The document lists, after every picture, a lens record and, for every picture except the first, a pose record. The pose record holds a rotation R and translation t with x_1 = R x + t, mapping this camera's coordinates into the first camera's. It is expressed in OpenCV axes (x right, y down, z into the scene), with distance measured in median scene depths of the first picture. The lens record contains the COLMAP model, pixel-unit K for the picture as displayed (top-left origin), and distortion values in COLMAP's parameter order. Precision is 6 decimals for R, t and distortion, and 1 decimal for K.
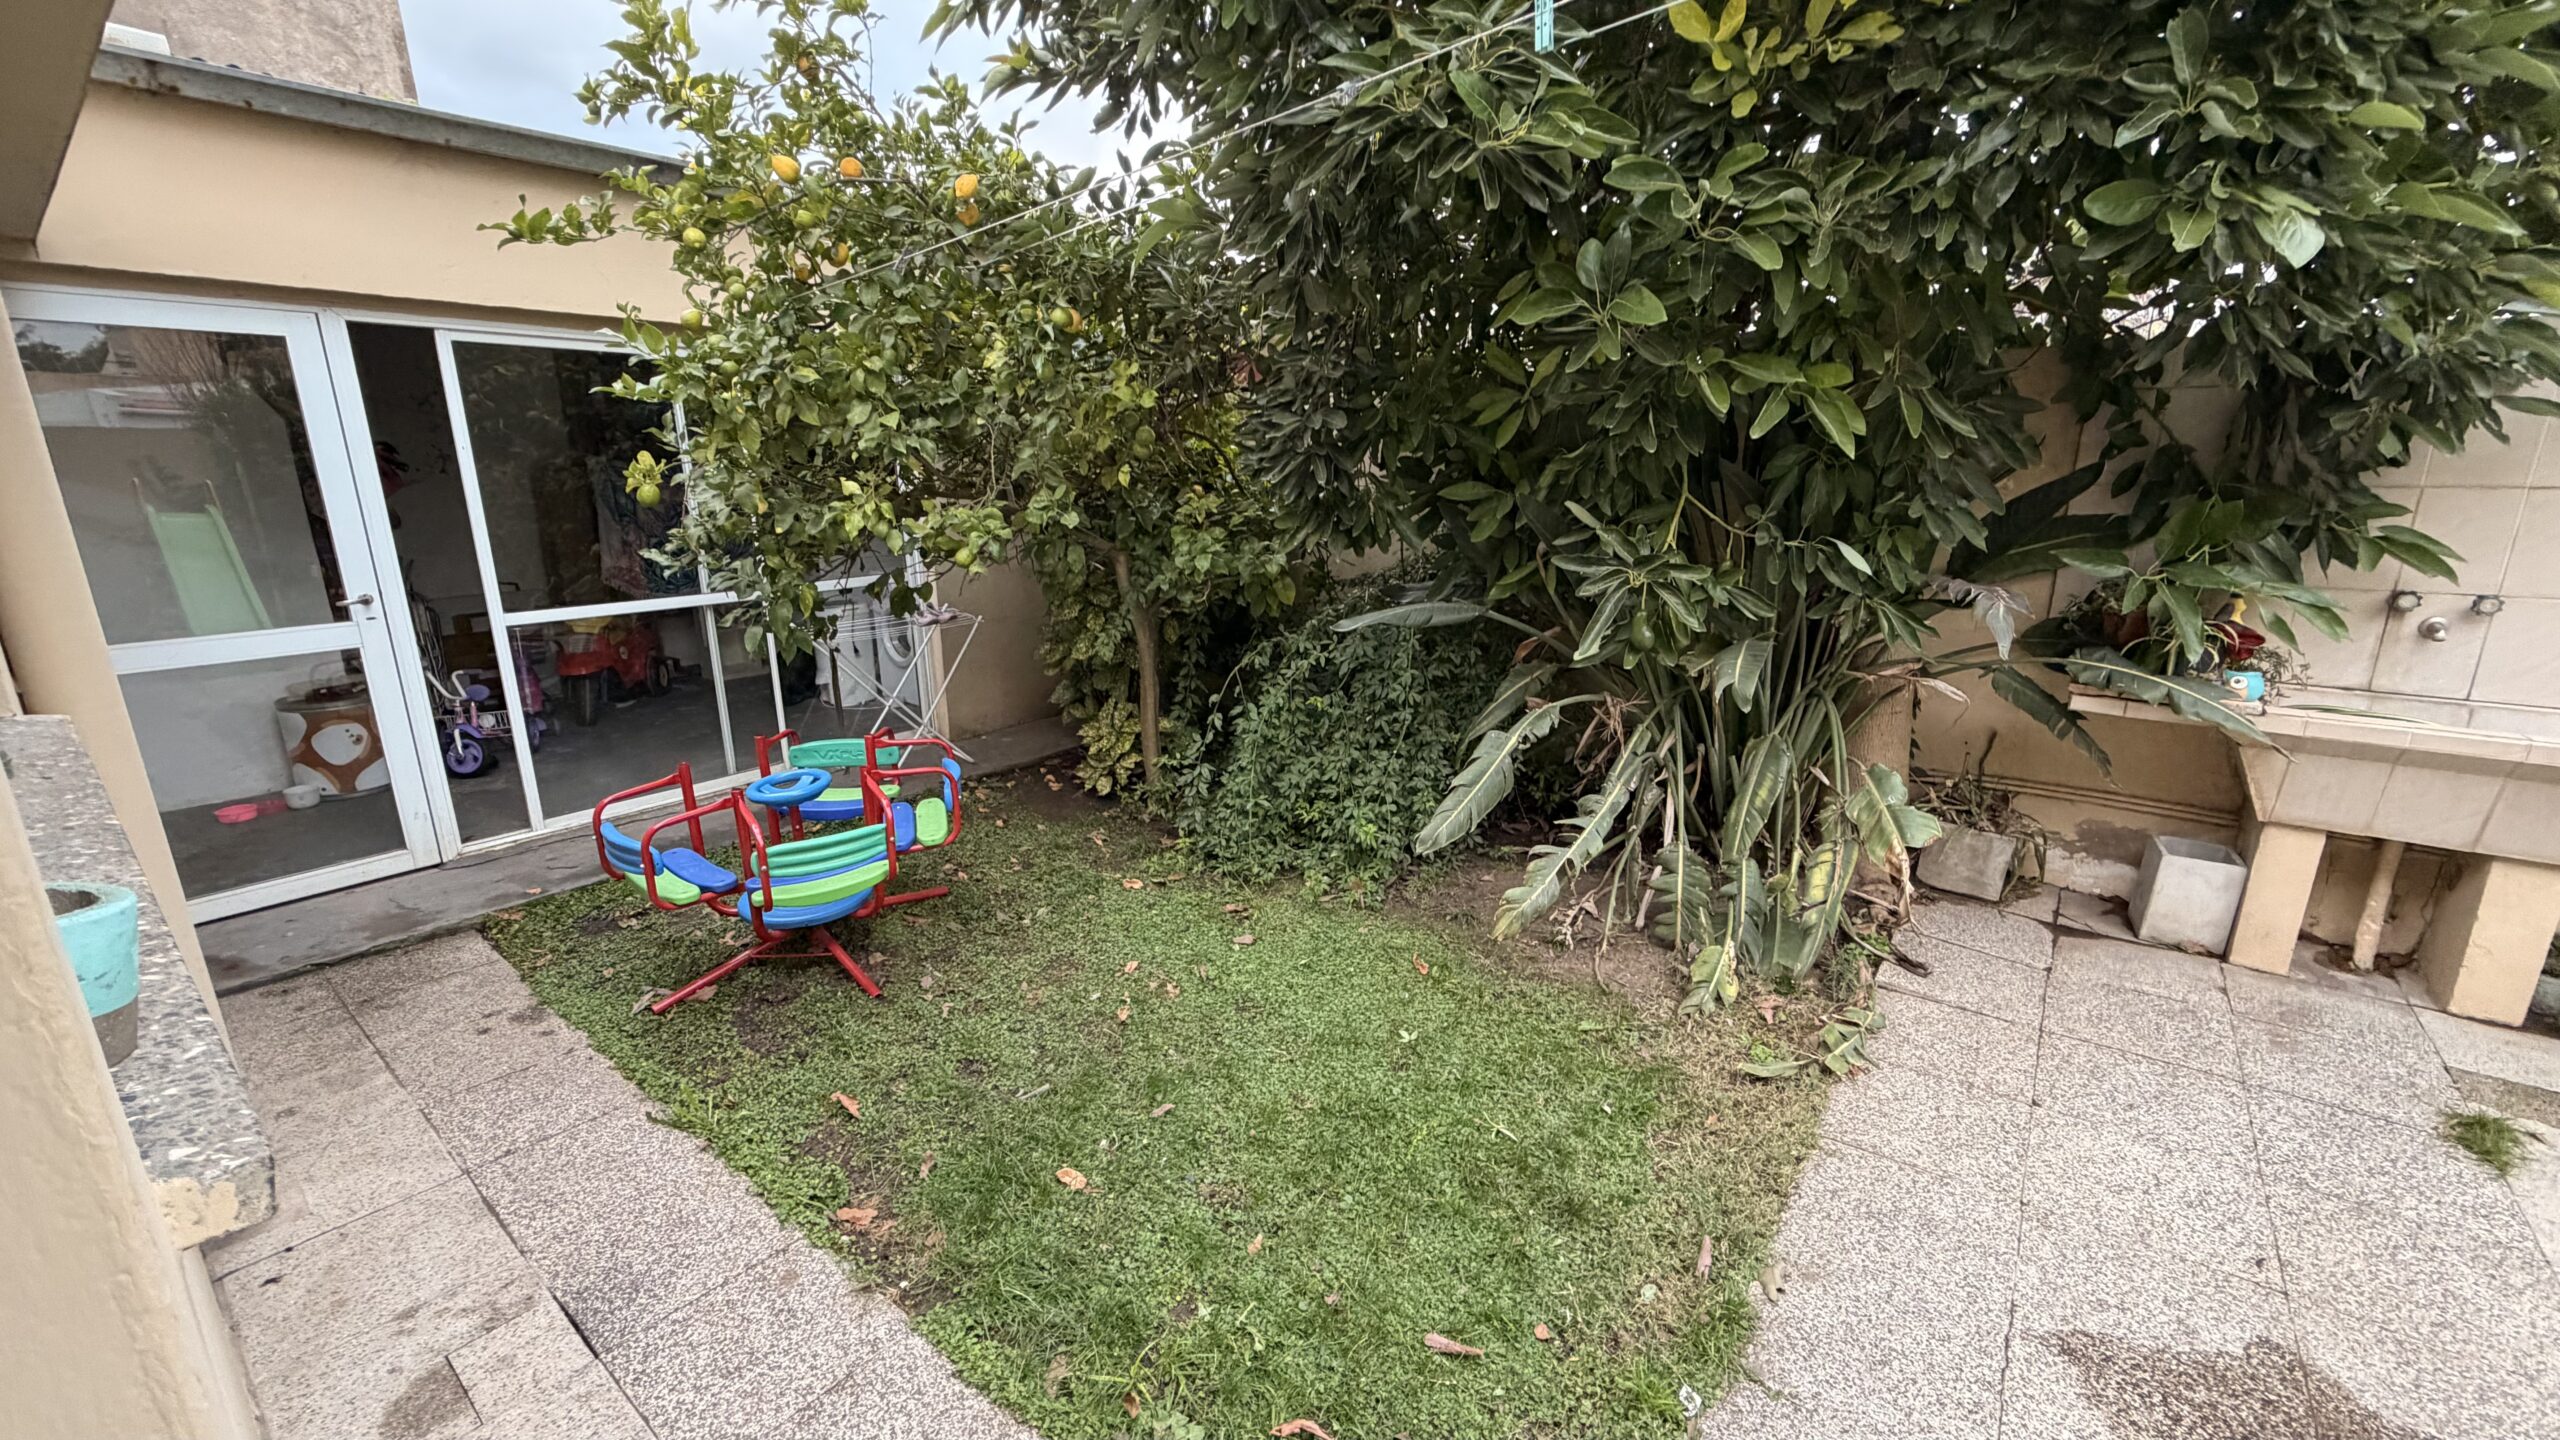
lens RADIAL K [[1023.2, 0, 1269.7], [0, 1023.2, 718.9], [0, 0, 1]] dist [-0.000240, -0.000563]
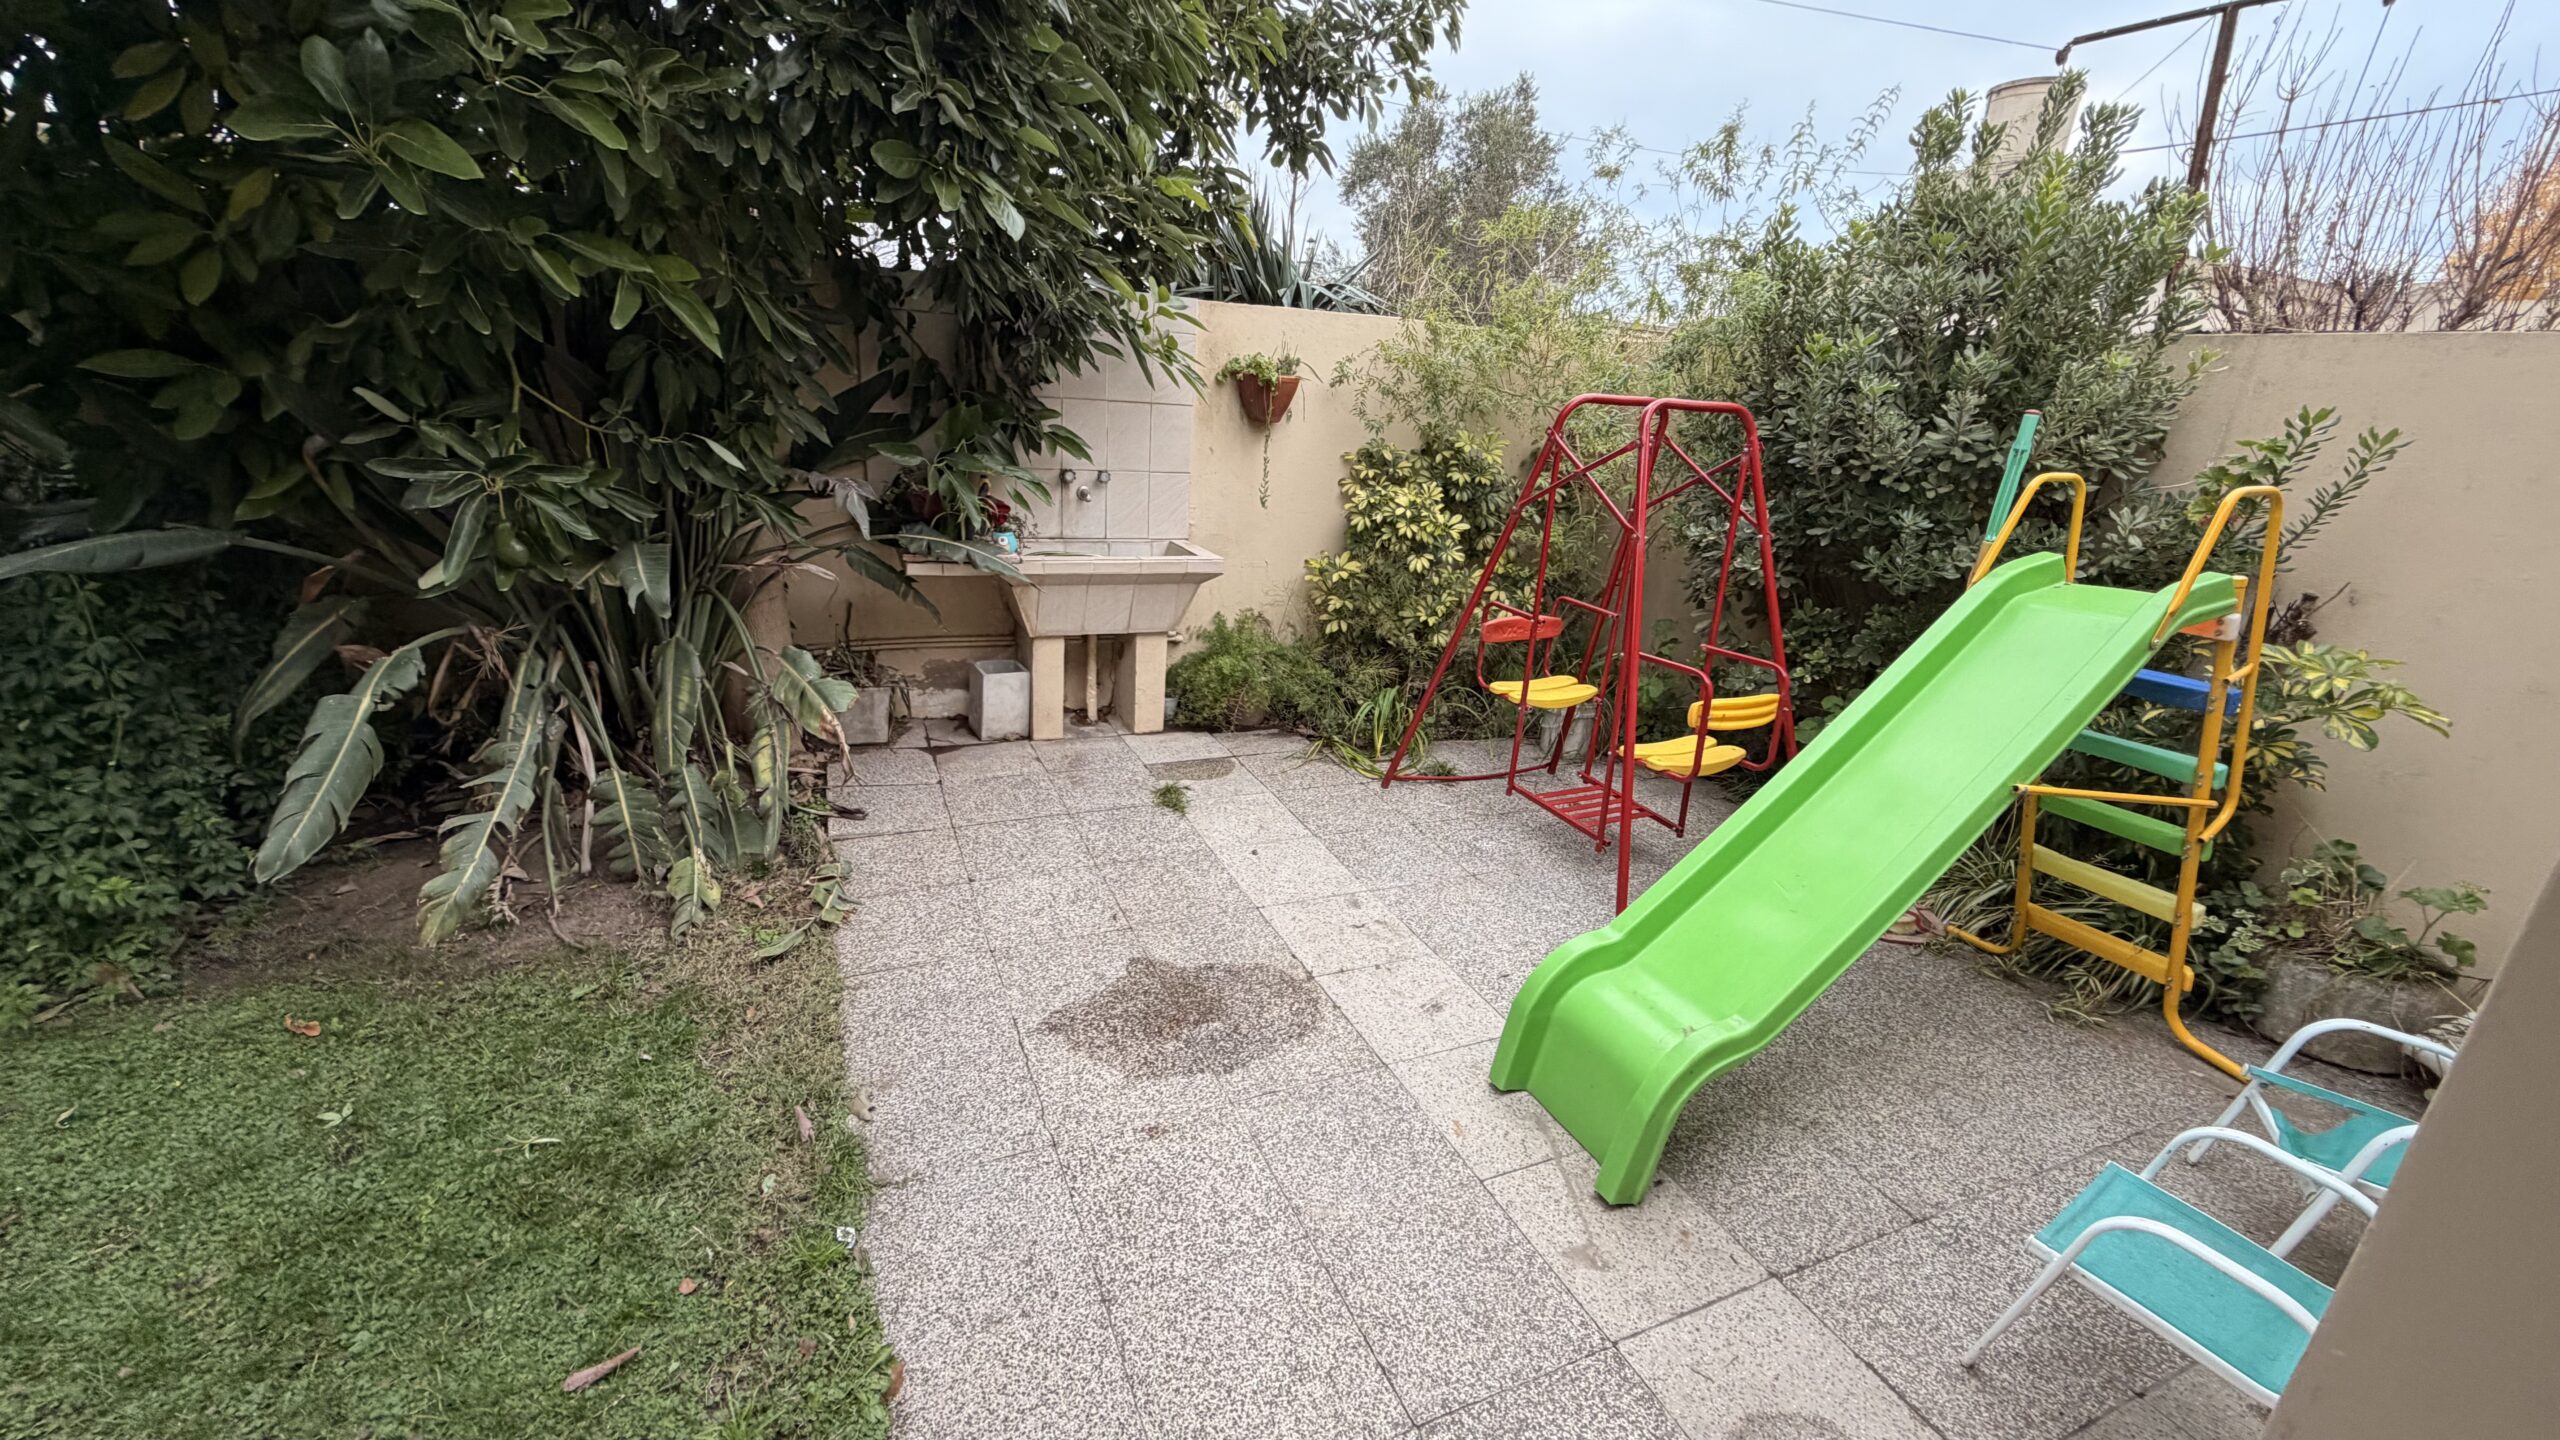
lens RADIAL K [[1031.2, 0, 1280.0], [0, 1031.2, 720.0], [0, 0, 1]] dist [-0.000700, 0.000074]
pose [[0.454264, -0.241469, 0.857518, -0.127819], [0.149668, 0.969570, 0.193736, -0.014366], [-0.878205, 0.040336, 0.476581, 0.020138]]
